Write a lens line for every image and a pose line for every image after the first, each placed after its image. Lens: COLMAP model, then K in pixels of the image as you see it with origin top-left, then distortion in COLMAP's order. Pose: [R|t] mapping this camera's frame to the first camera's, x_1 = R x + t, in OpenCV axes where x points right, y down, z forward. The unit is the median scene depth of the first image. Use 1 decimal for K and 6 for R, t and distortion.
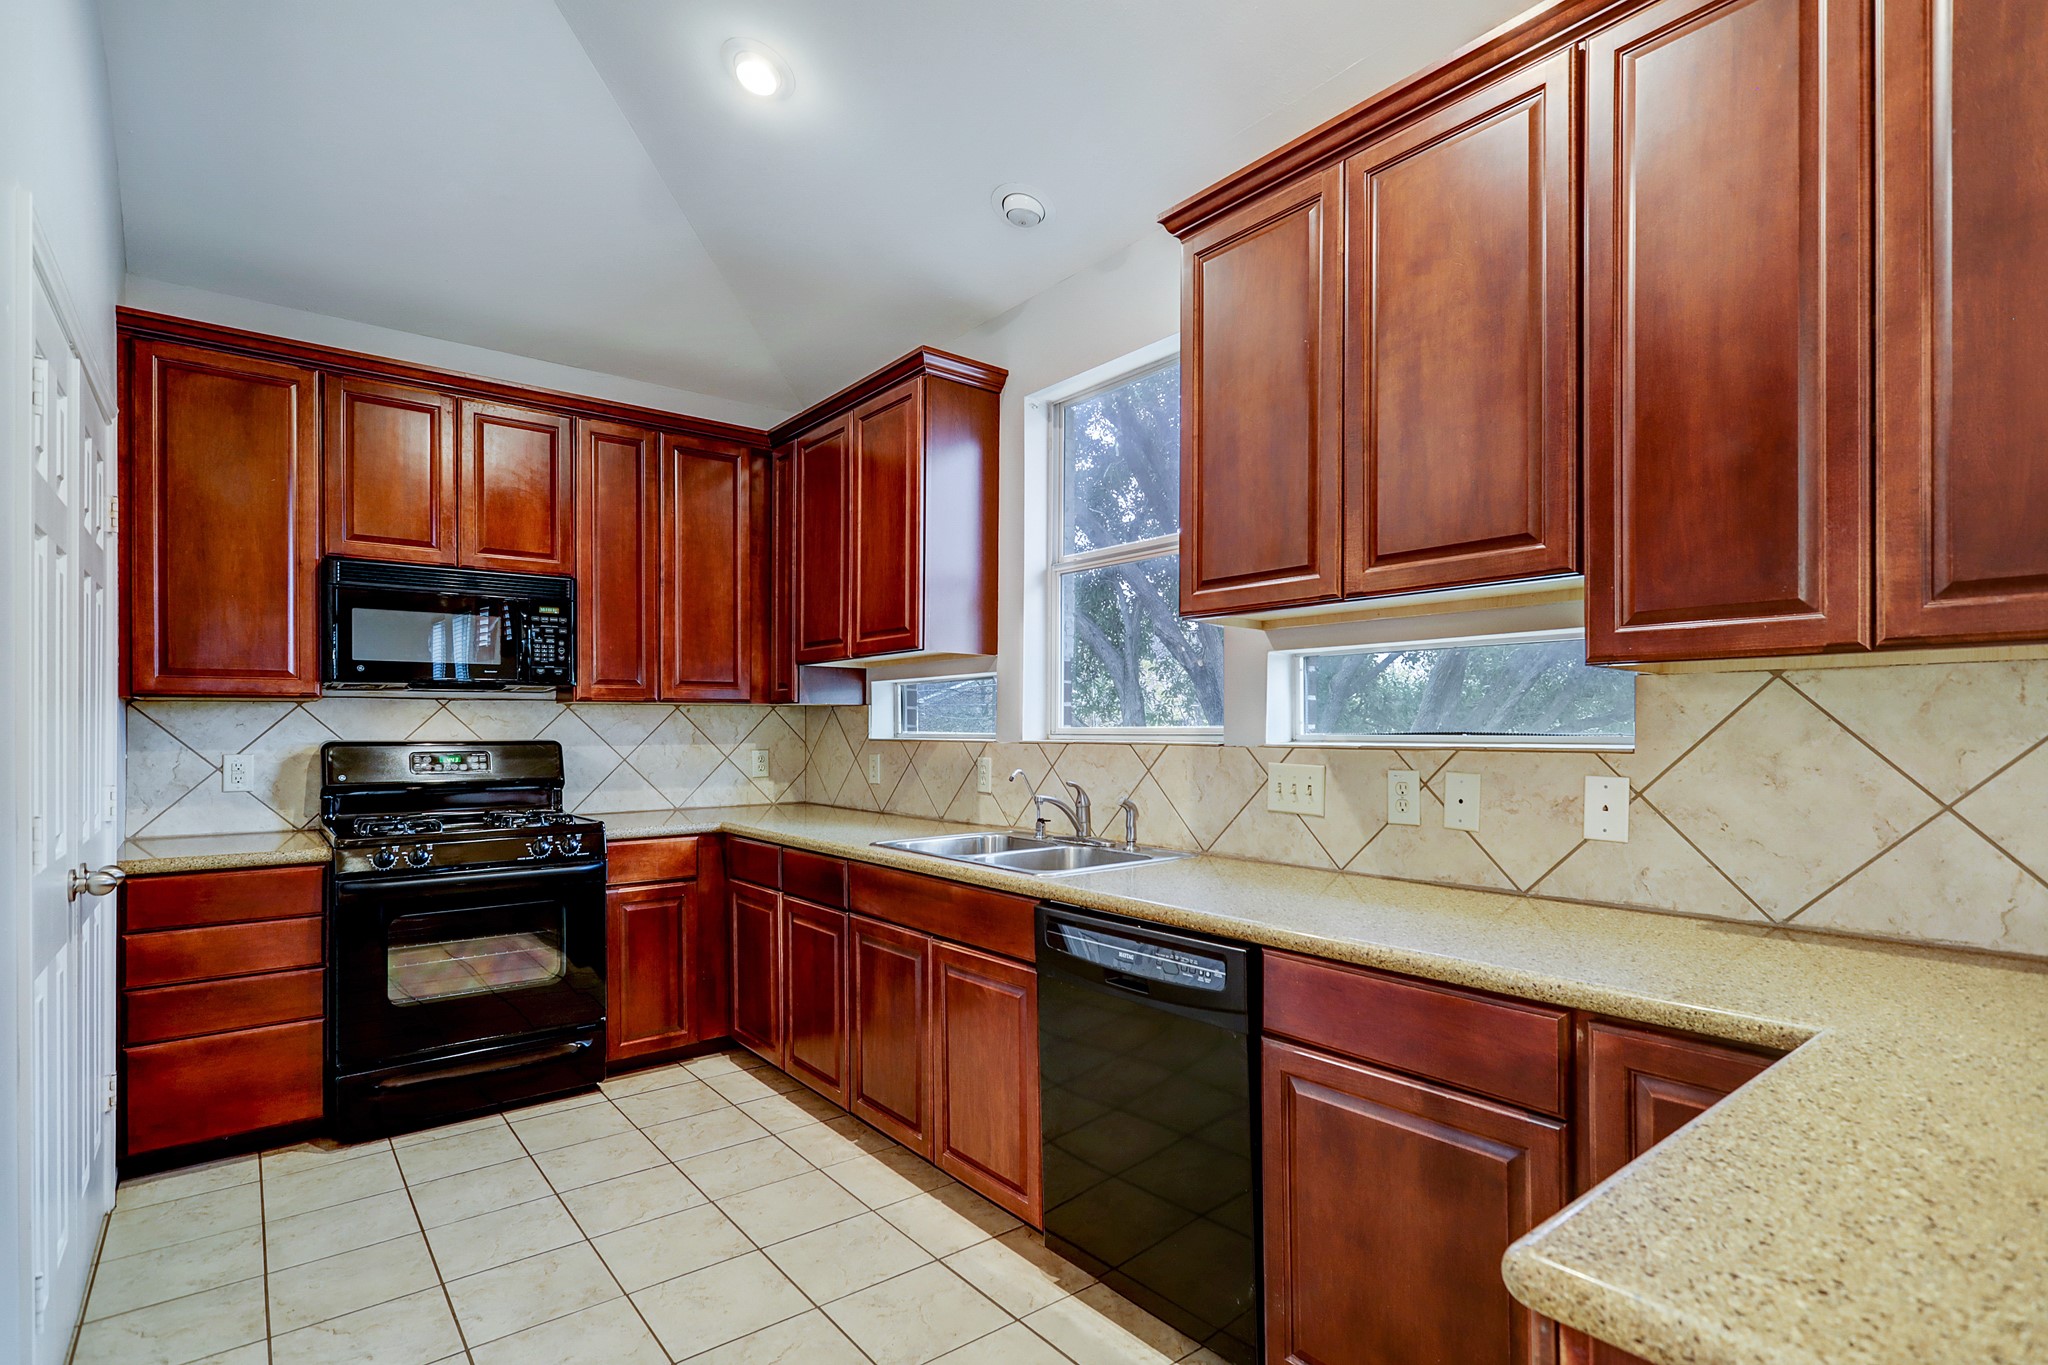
lens RADIAL K [[995.4, 0, 1041.3], [0, 995.4, 724.8], [0, 0, 1]] dist [0.000769, 0.000903]
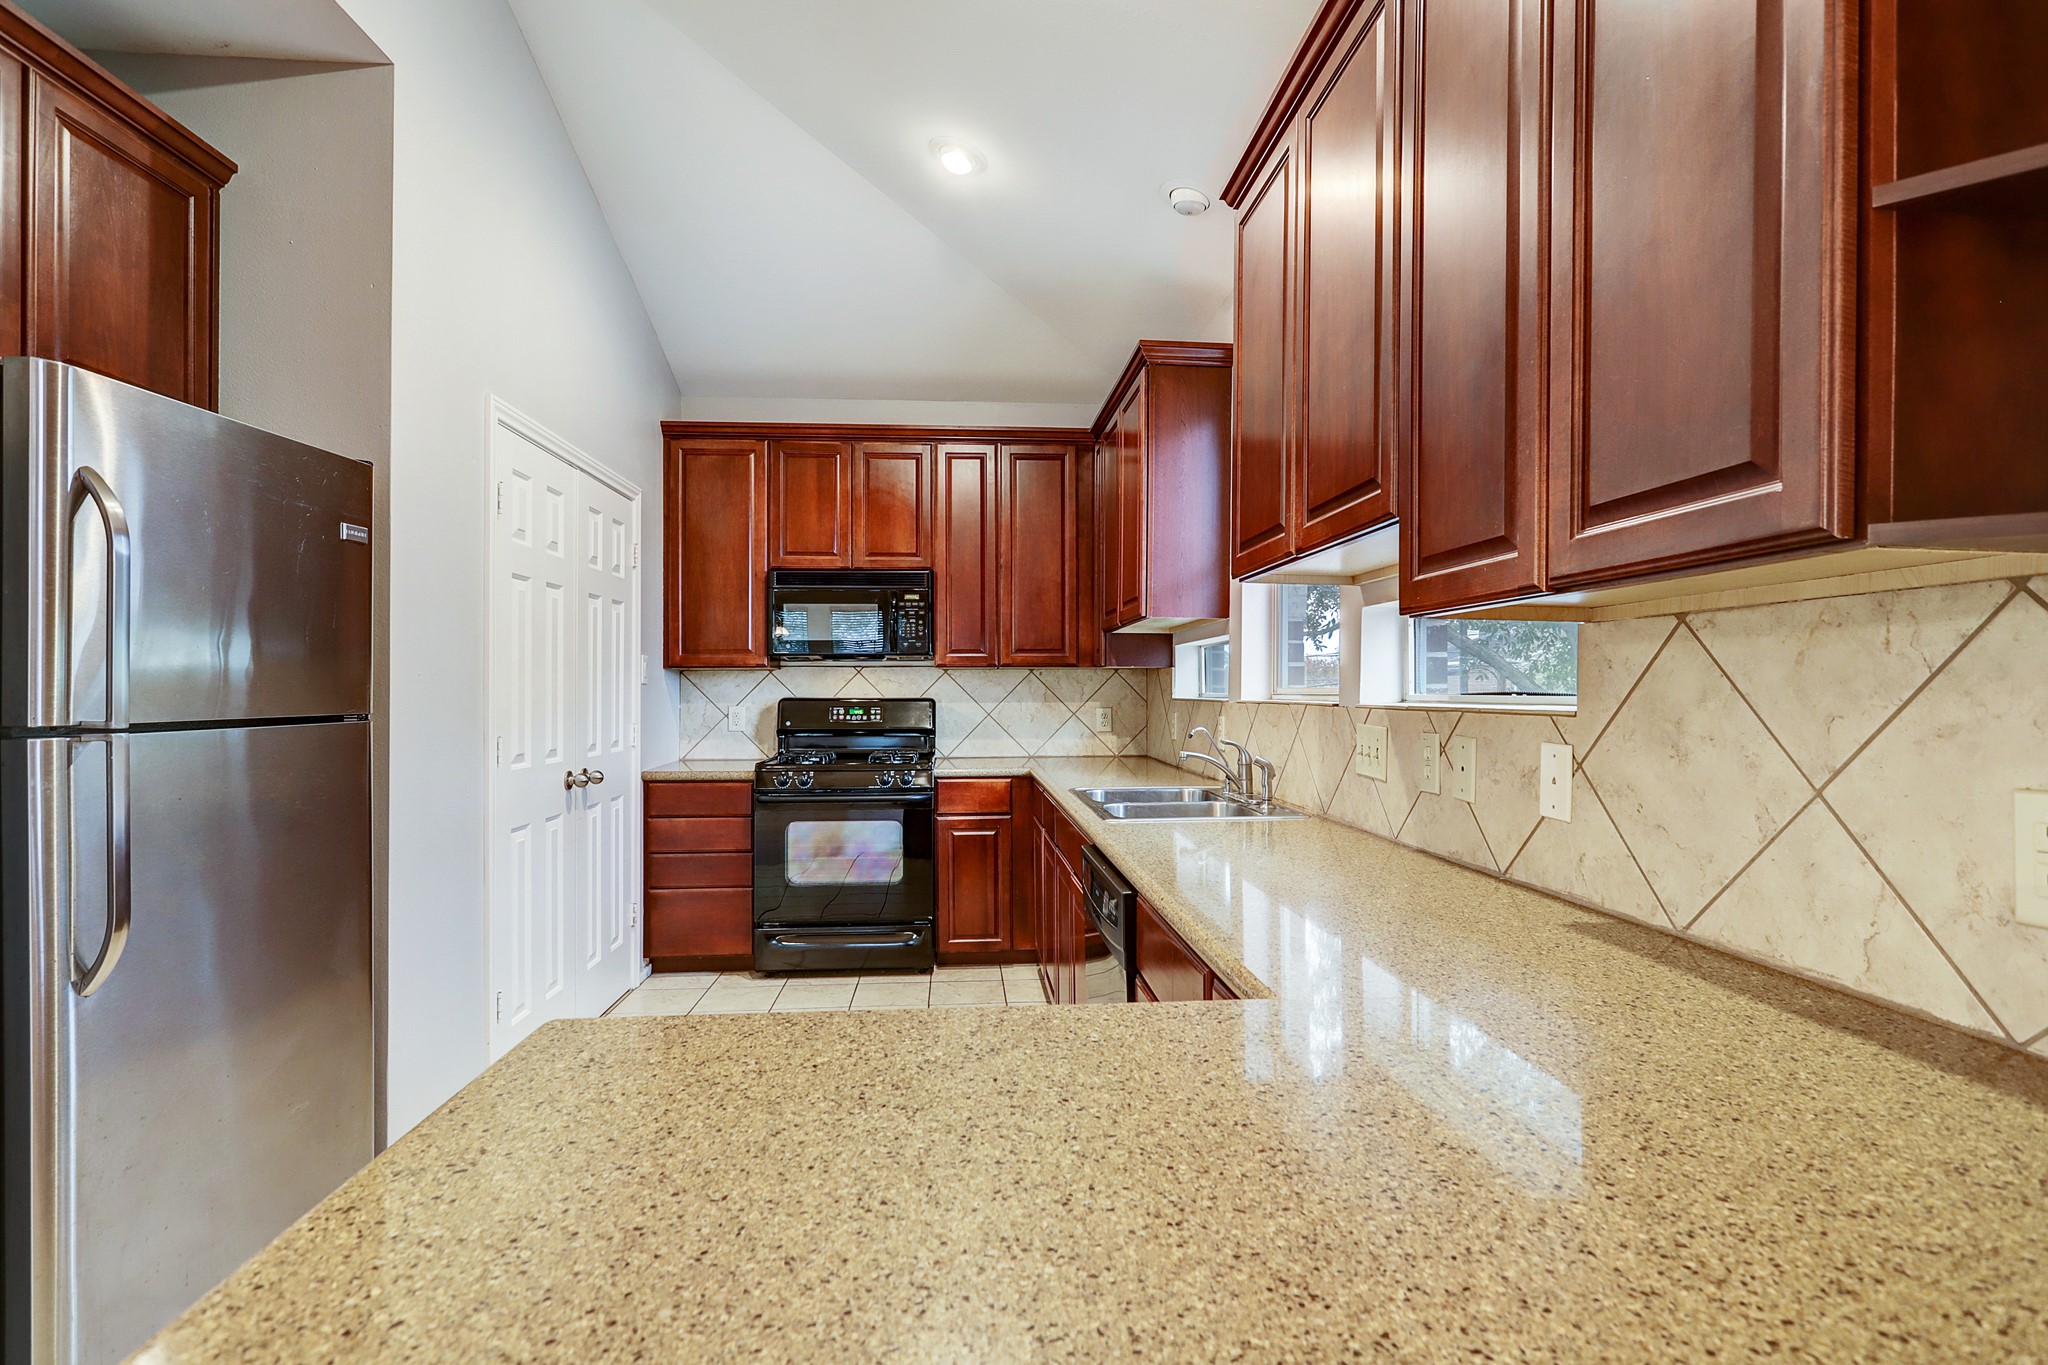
lens RADIAL K [[995.4, 0, 1044.1], [0, 995.4, 685.6], [0, 0, 1]] dist [0.000769, 0.000903]
pose [[0.829210, -0.001480, -0.558935, 0.417617], [0.000751, 0.999999, -0.001534, 0.001901], [0.558936, 0.000852, 0.829210, 0.030671]]
